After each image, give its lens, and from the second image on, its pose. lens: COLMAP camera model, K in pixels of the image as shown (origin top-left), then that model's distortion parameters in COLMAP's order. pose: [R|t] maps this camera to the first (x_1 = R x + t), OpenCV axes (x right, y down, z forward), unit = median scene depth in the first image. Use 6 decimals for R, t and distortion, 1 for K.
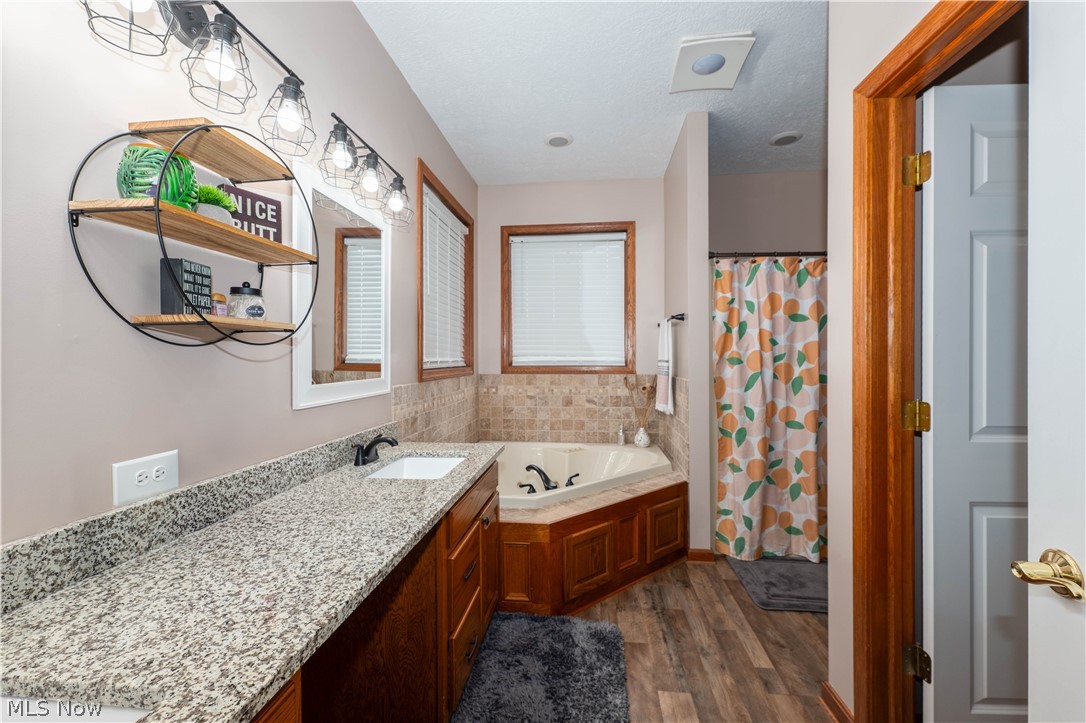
lens RADIAL K [[441.6, 0, 543.9], [0, 441.6, 361.4], [0, 0, 1]] dist [0.000163, -0.000327]
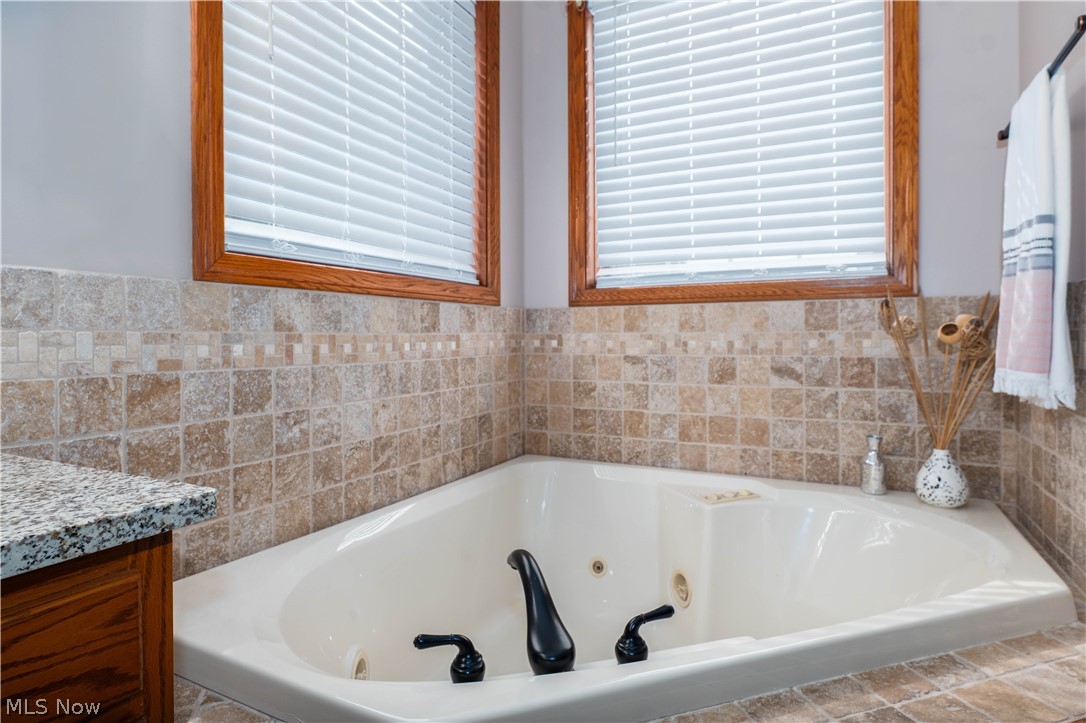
lens RADIAL K [[597.0, 0, 542.8], [0, 597.0, 338.1], [0, 0, 1]] dist [-0.002508, -0.000982]
pose [[0.936184, -0.001175, -0.351509, 0.090993], [0.000673, 0.999999, -0.001551, 0.061652], [0.351511, 0.001215, 0.936183, 0.437349]]
